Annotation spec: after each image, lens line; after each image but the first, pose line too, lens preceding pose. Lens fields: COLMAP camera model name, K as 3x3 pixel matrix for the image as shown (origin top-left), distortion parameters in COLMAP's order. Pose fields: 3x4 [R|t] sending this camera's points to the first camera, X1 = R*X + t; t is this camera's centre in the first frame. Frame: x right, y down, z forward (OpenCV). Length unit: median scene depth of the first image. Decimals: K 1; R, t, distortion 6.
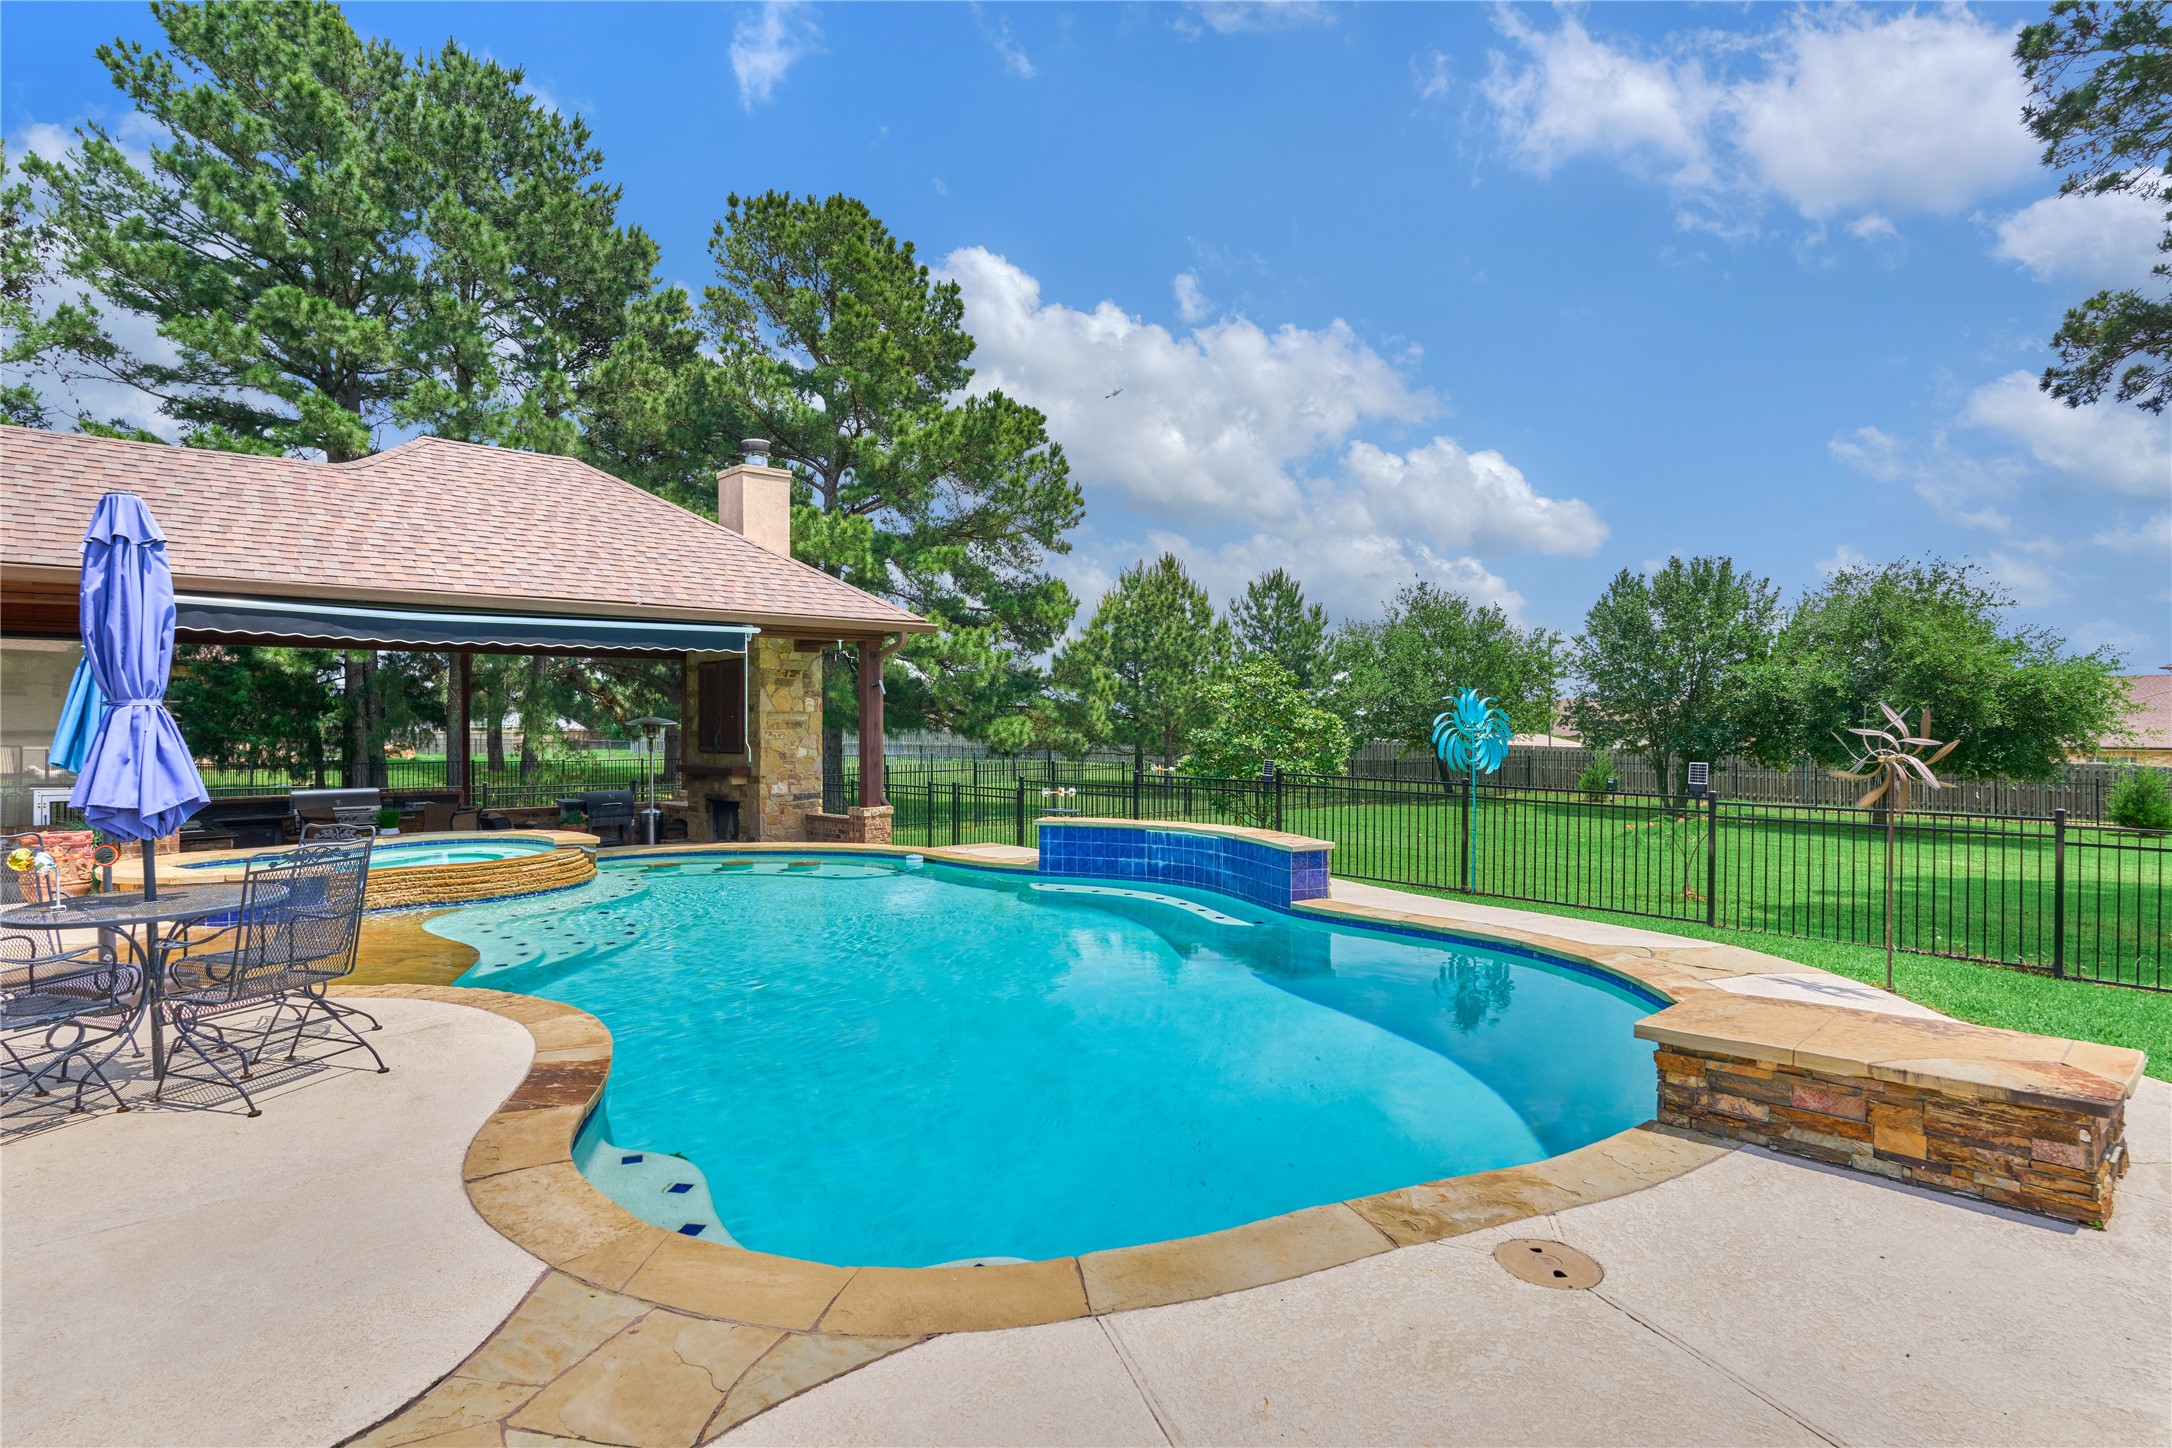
lens RADIAL K [[1200.2, 0, 1081.7], [0, 1200.2, 724.4], [0, 0, 1]] dist [-0.000324, -0.000341]
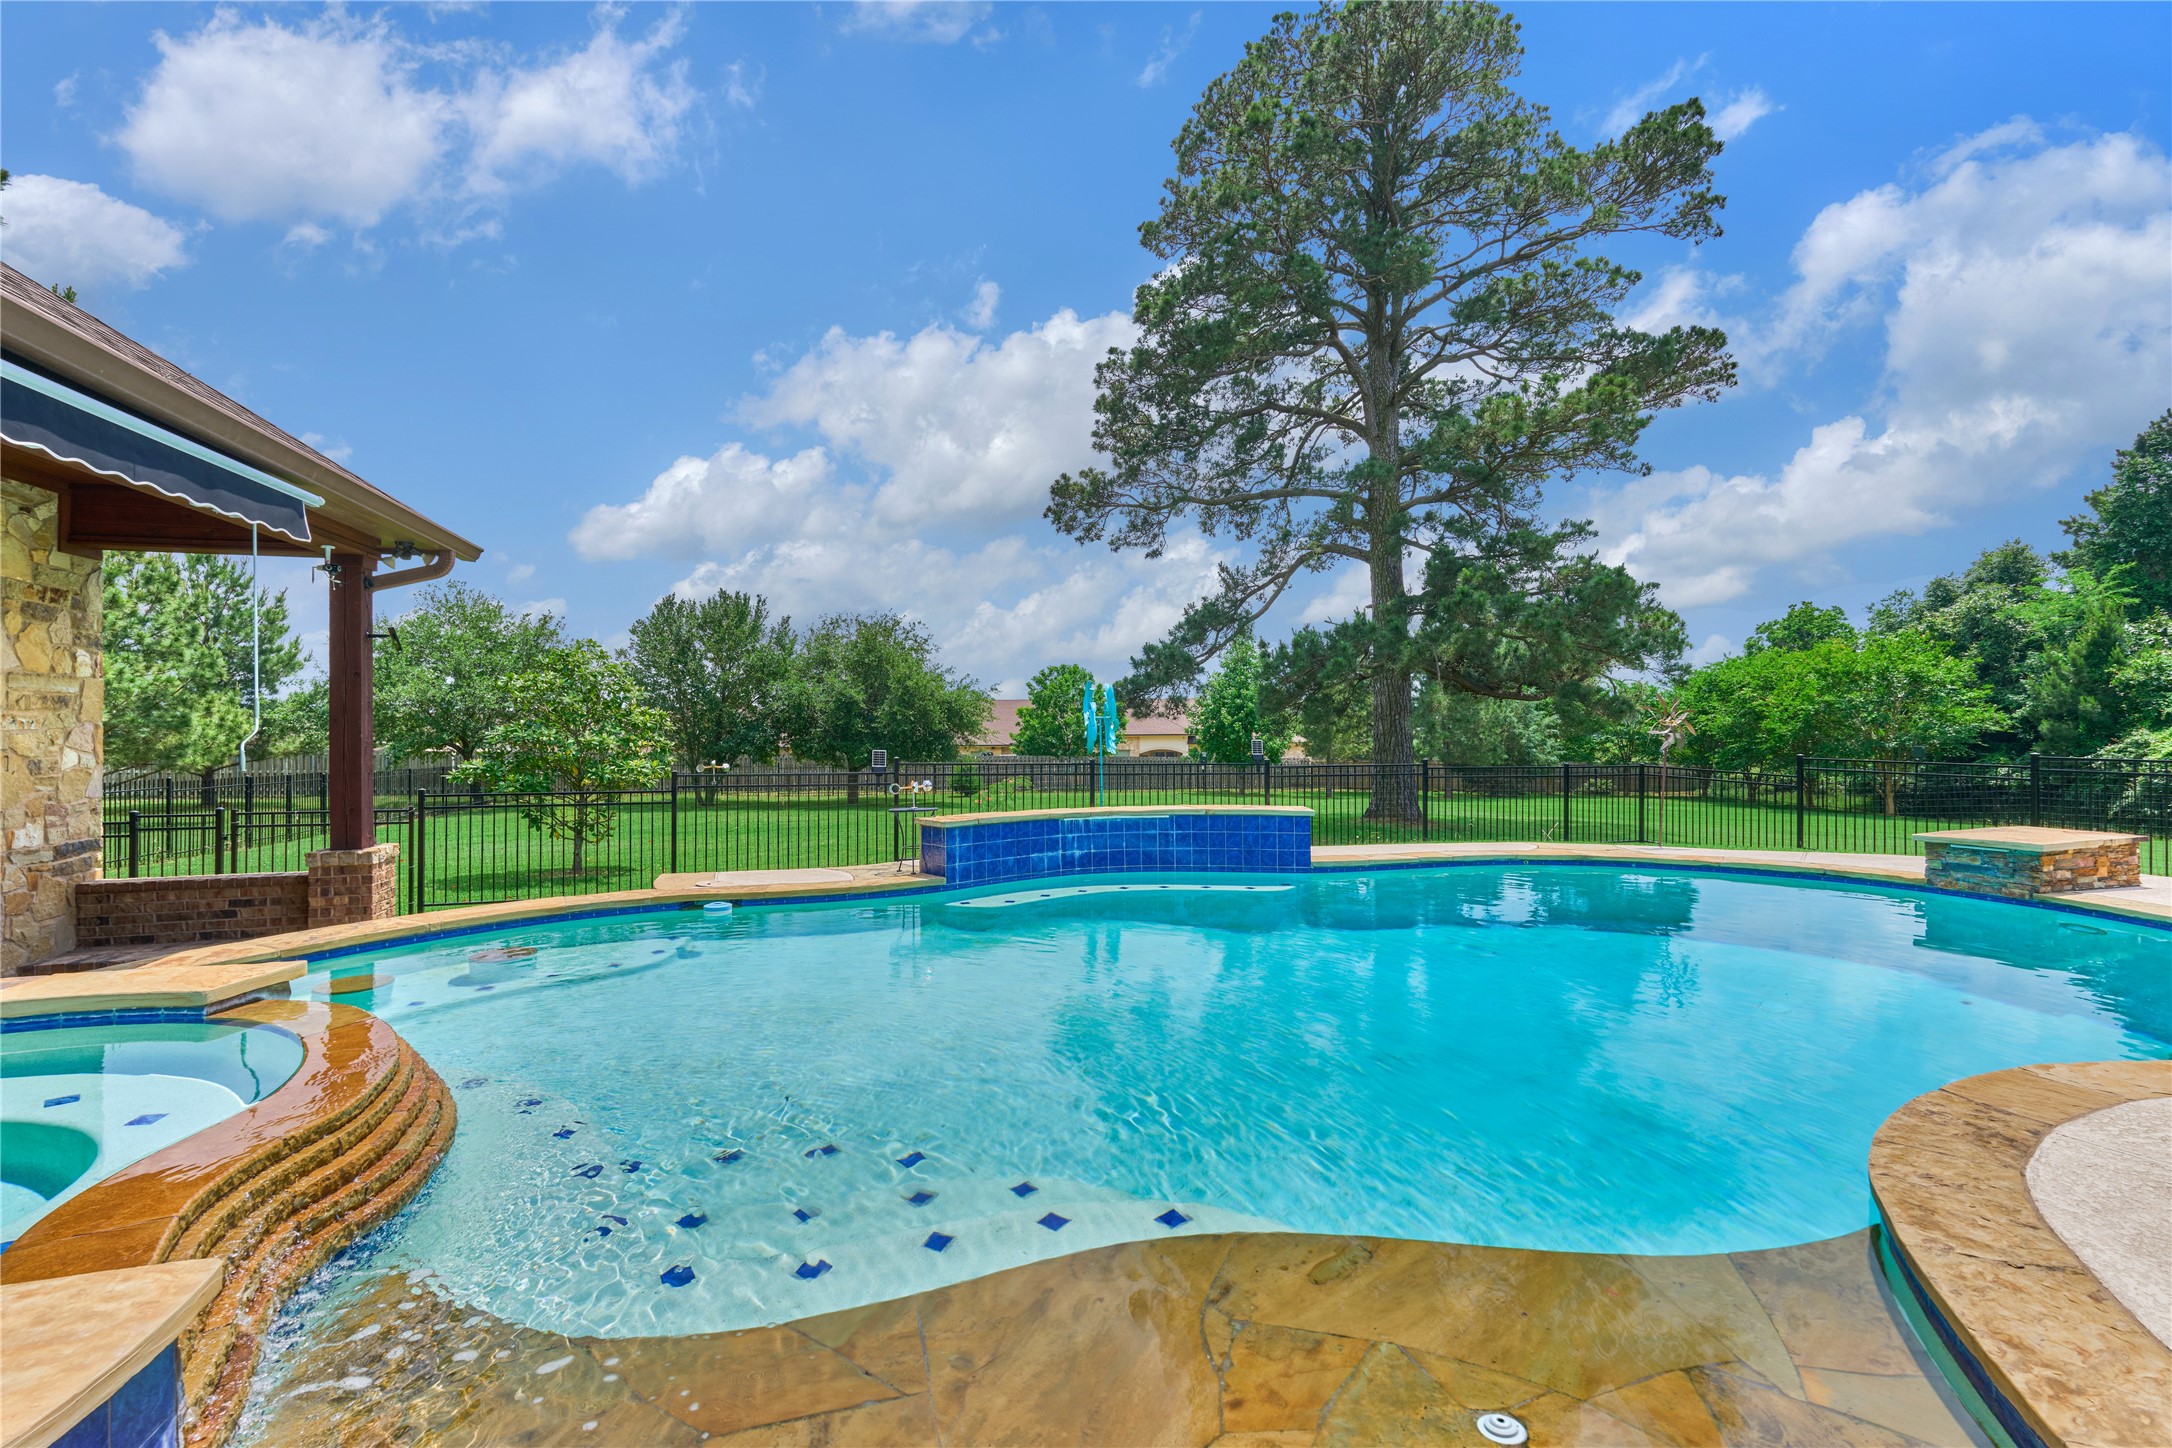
lens RADIAL K [[969.7, 0, 1070.7], [0, 969.7, 727.2], [0, 0, 1]] dist [-0.012139, 0.001634]
pose [[0.420310, 0.004925, 0.907367, -0.418980], [0.008098, 0.999925, -0.009179, 0.017299], [-0.907345, 0.011206, 0.420238, 0.469348]]
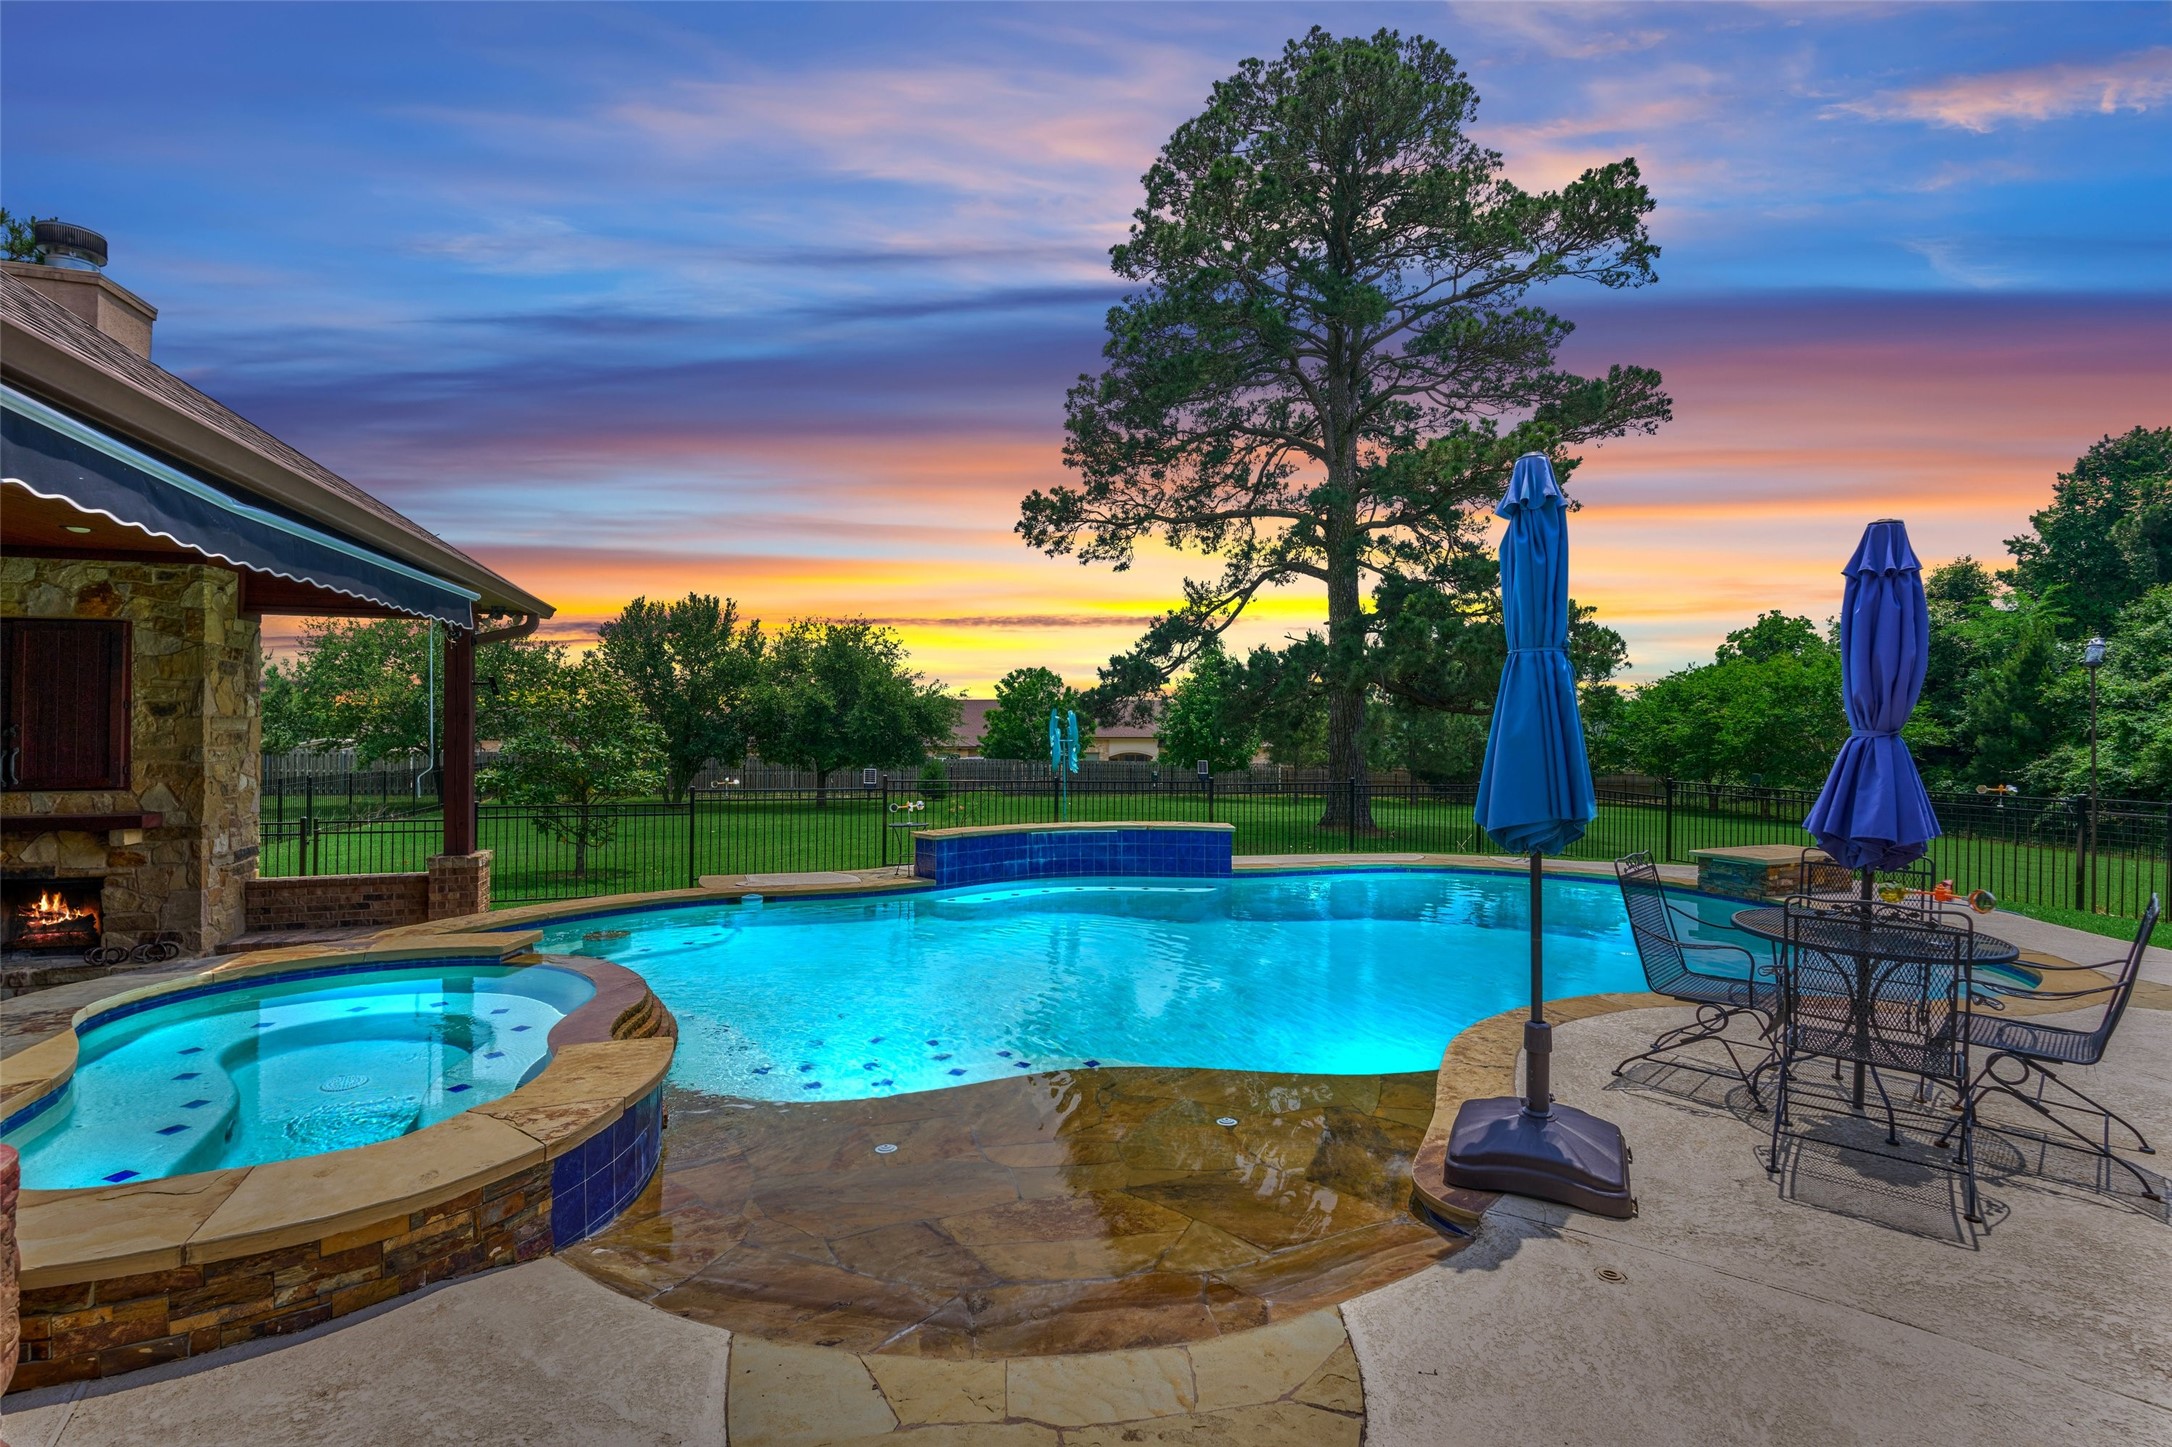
lens RADIAL K [[1041.9, 0, 1088.5], [0, 1041.9, 727.9], [0, 0, 1]] dist [-0.006528, -0.002690]
pose [[0.376790, 0.003718, 0.926291, -0.566428], [-0.003753, 0.999990, -0.002487, -0.005122], [-0.926291, -0.002539, 0.376800, 0.400207]]
